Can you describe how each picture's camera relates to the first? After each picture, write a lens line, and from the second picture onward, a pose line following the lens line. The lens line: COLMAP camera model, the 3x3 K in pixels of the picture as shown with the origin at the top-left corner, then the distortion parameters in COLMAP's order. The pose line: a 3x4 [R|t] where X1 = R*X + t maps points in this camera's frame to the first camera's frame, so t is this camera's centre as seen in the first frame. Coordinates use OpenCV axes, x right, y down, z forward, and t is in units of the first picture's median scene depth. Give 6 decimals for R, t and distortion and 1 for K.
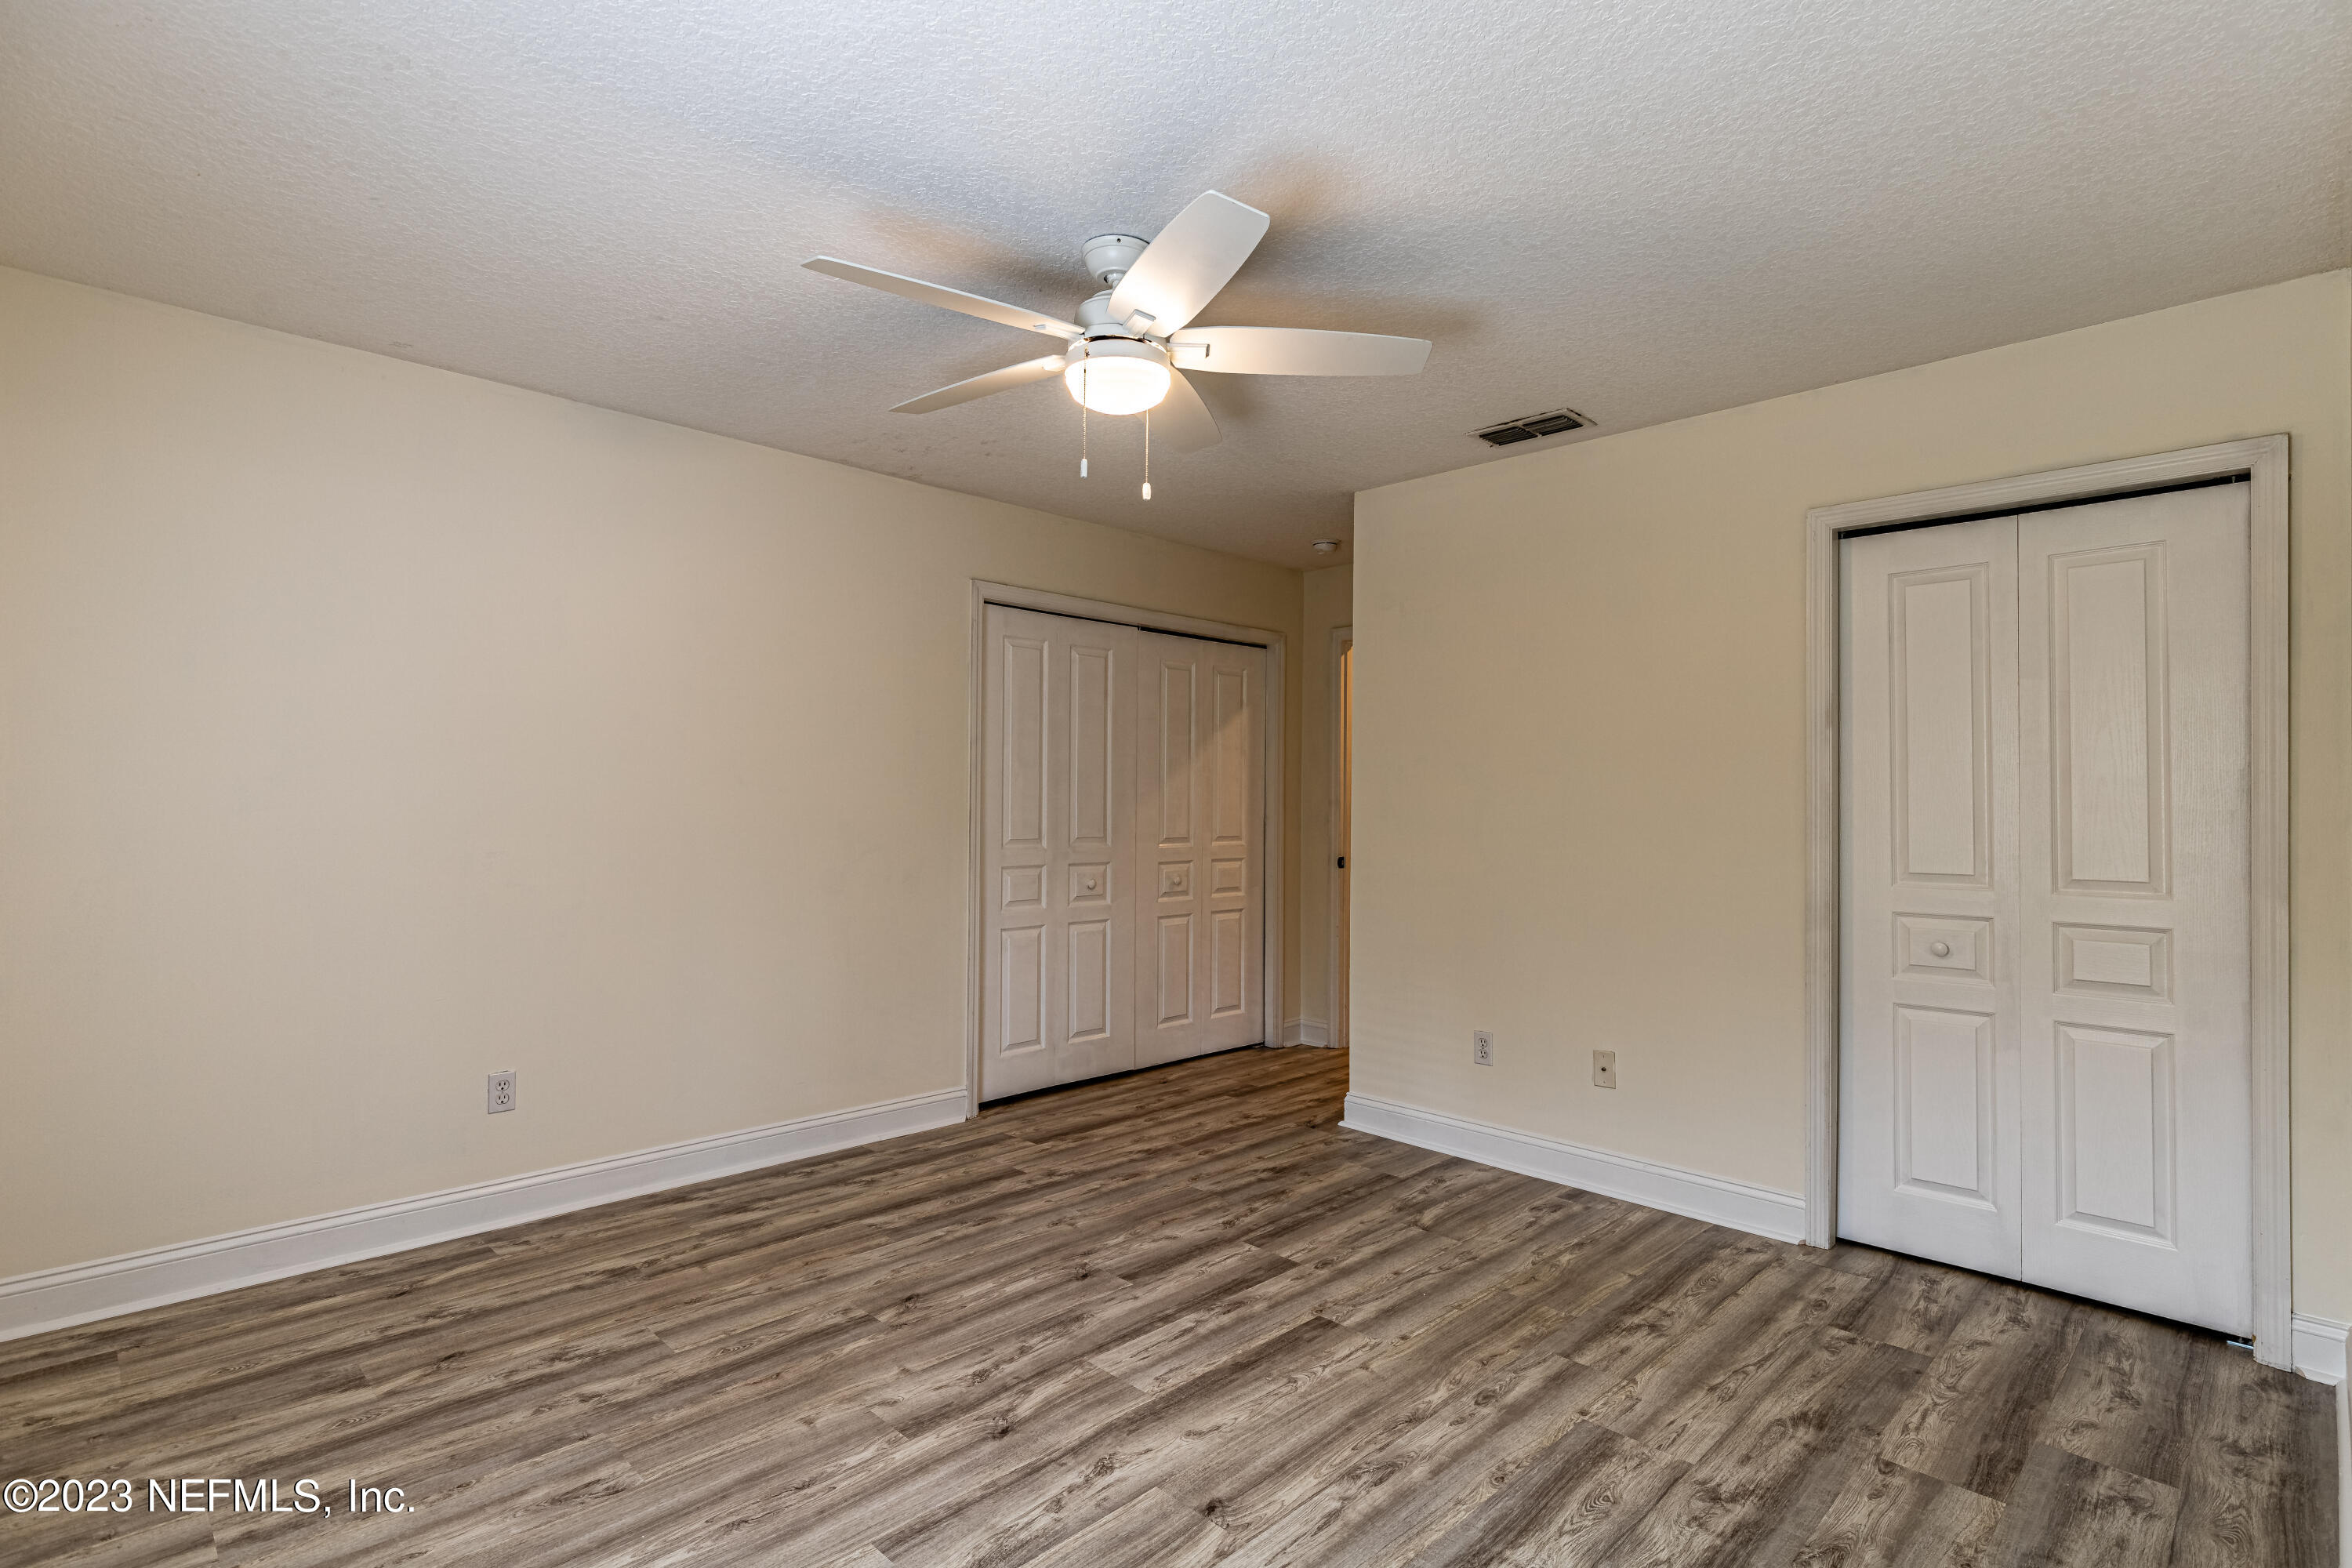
lens RADIAL K [[1159.2, 0, 1174.7], [0, 1159.2, 788.0], [0, 0, 1]] dist [0.002140, -0.000005]
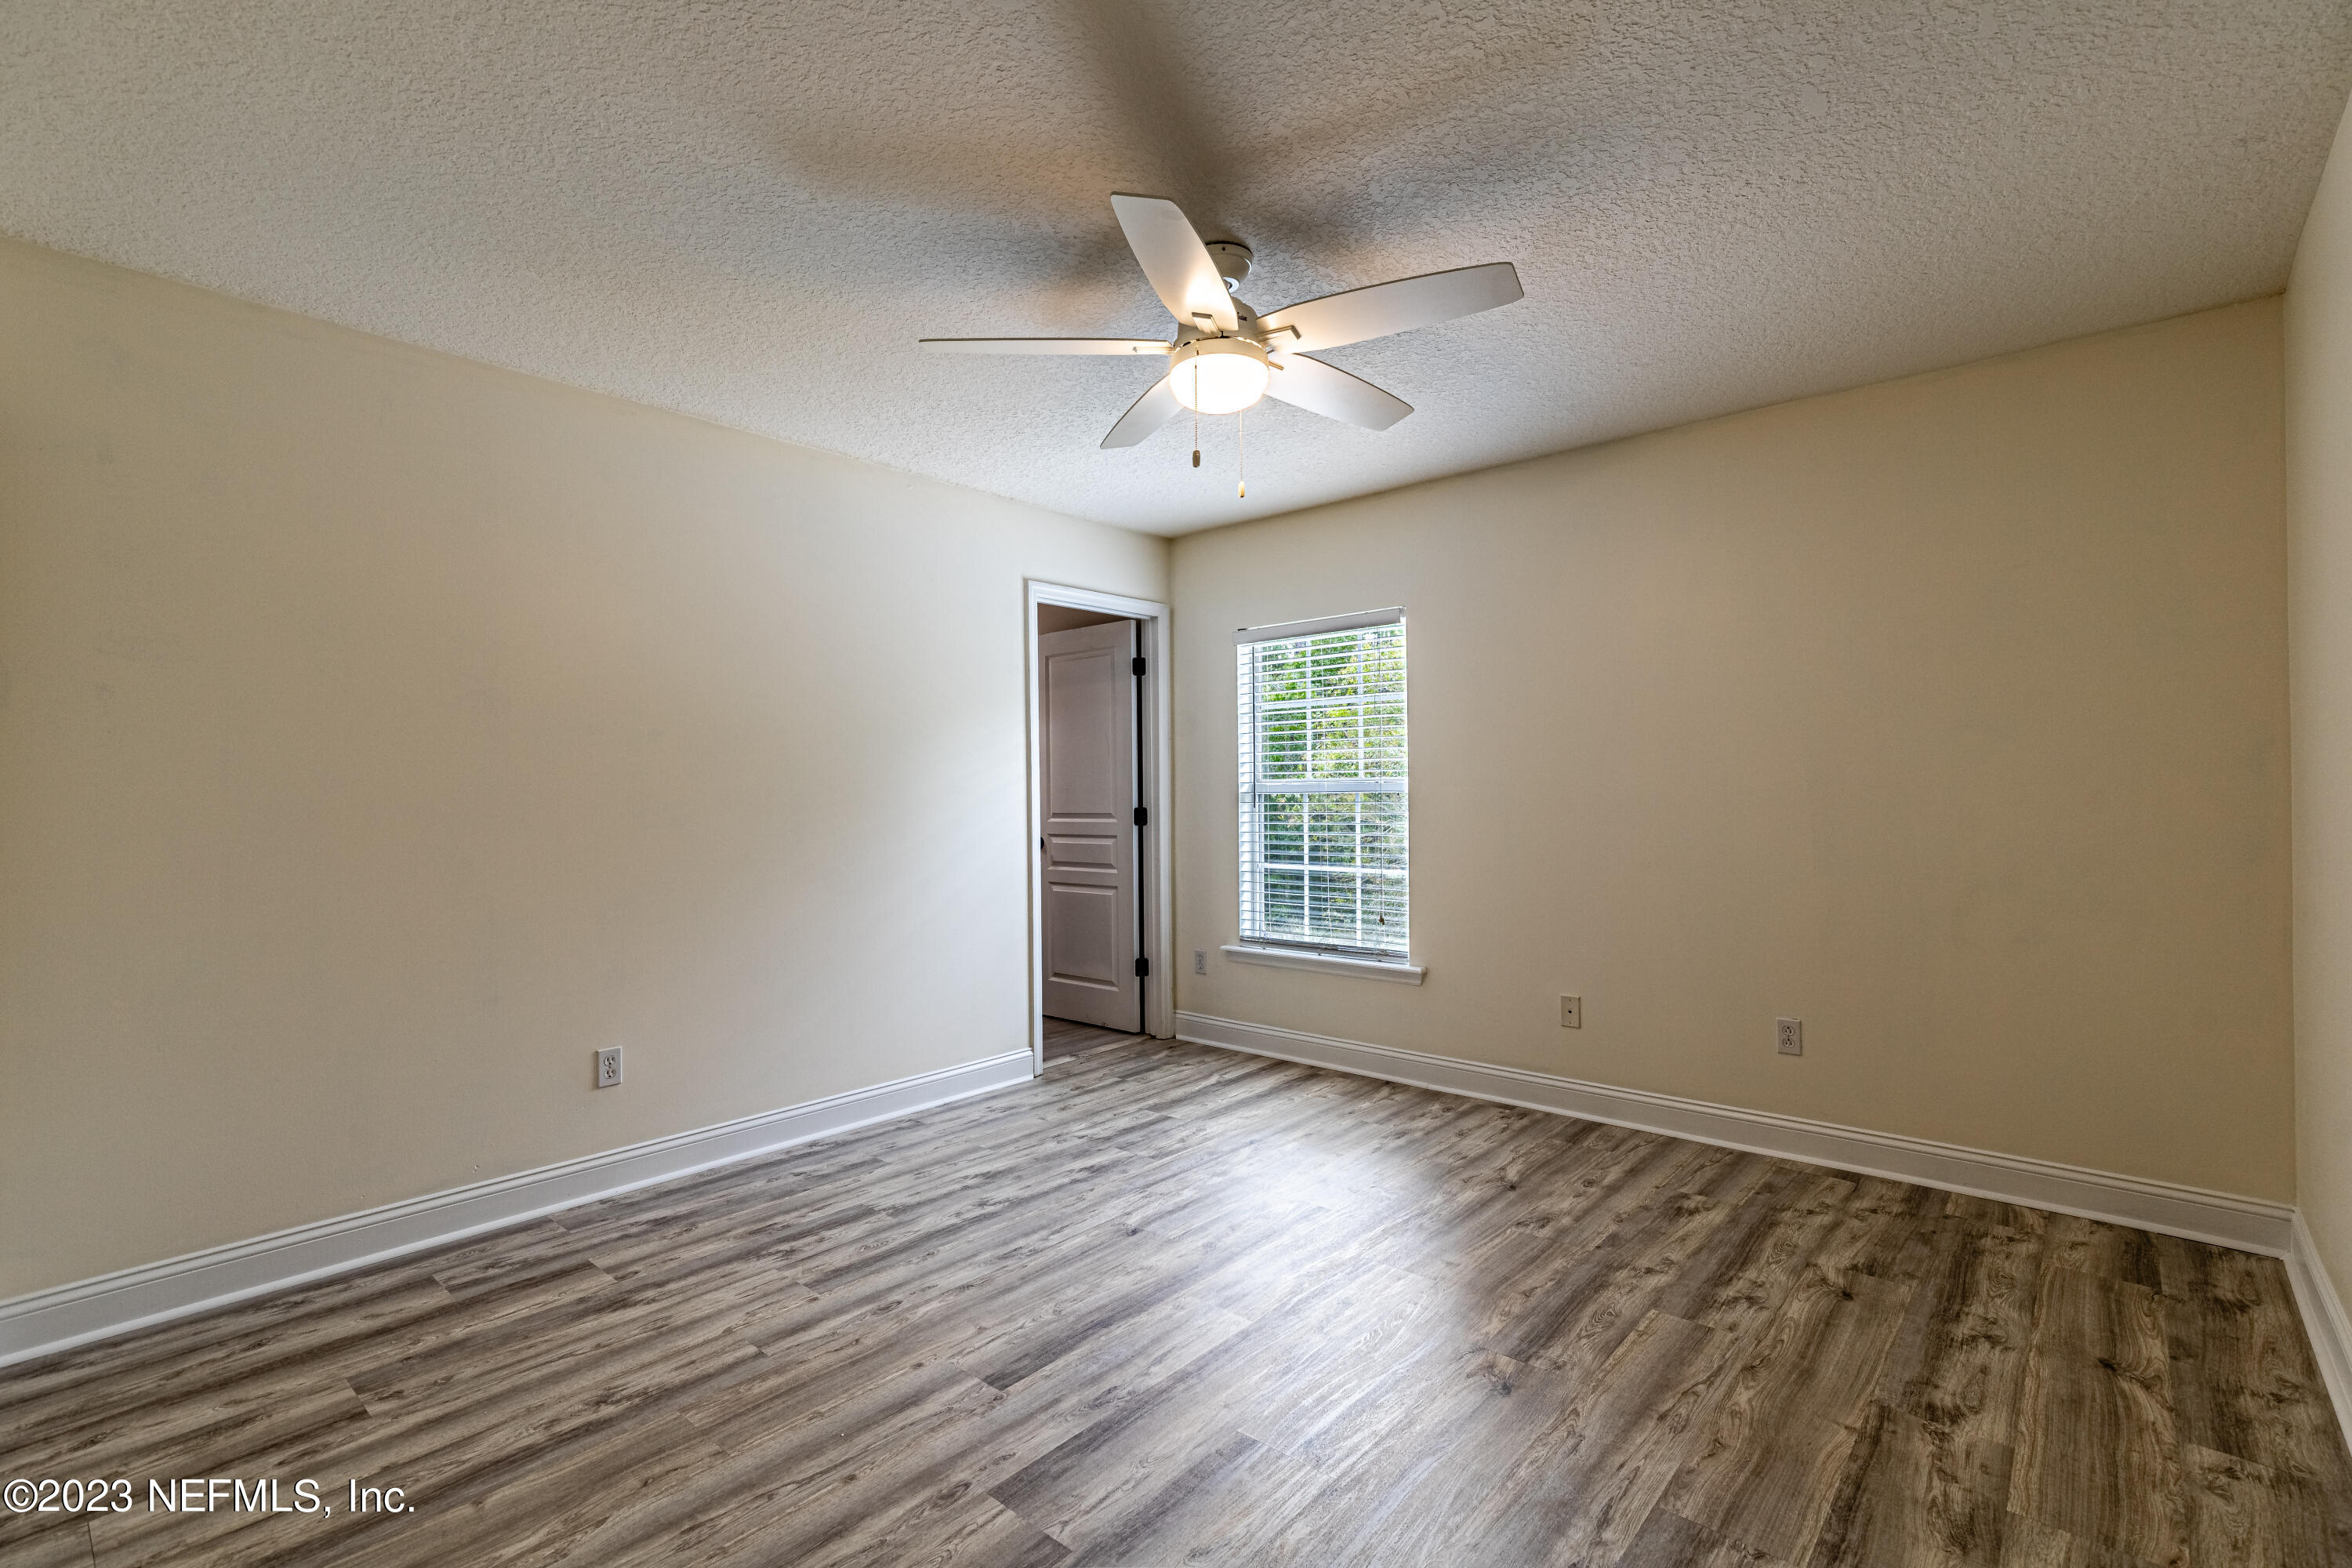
lens RADIAL K [[1069.6, 0, 1177.0], [0, 1069.6, 786.6], [0, 0, 1]] dist [-0.002902, -0.000135]
pose [[-0.997964, 0.000906, -0.063775, 0.051287], [0.001942, 0.999867, -0.016180, 0.037868], [0.063752, -0.016271, -0.997833, 1.935958]]
